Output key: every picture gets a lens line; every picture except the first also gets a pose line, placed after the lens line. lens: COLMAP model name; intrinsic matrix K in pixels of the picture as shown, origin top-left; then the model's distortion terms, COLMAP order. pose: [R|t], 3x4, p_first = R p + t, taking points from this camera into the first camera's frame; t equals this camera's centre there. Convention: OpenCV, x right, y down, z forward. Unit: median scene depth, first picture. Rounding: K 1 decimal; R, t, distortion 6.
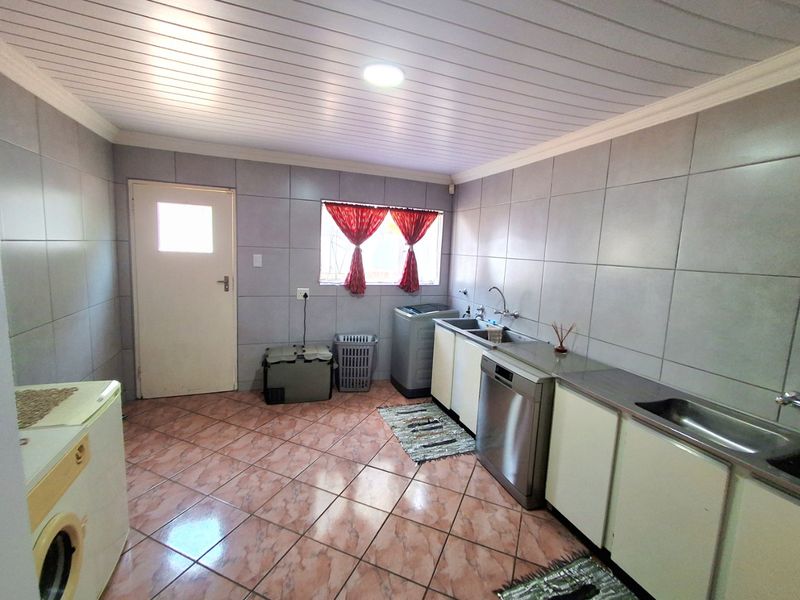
lens RADIAL K [[360.9, 0, 402.6], [0, 360.9, 294.9], [0, 0, 1]] dist [0.003889, 0.000534]
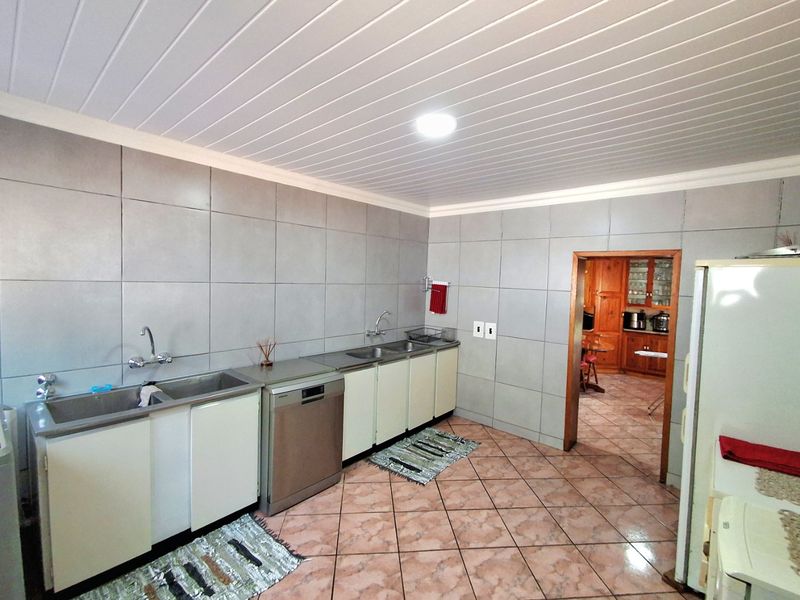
lens RADIAL K [[360.9, 0, 402.6], [0, 360.9, 294.9], [0, 0, 1]] dist [0.003889, 0.000534]
pose [[-0.474917, -0.102548, 0.874035, -0.830476], [0.060120, 0.987086, 0.148479, -0.230076], [-0.877975, 0.123062, -0.462619, 1.371437]]
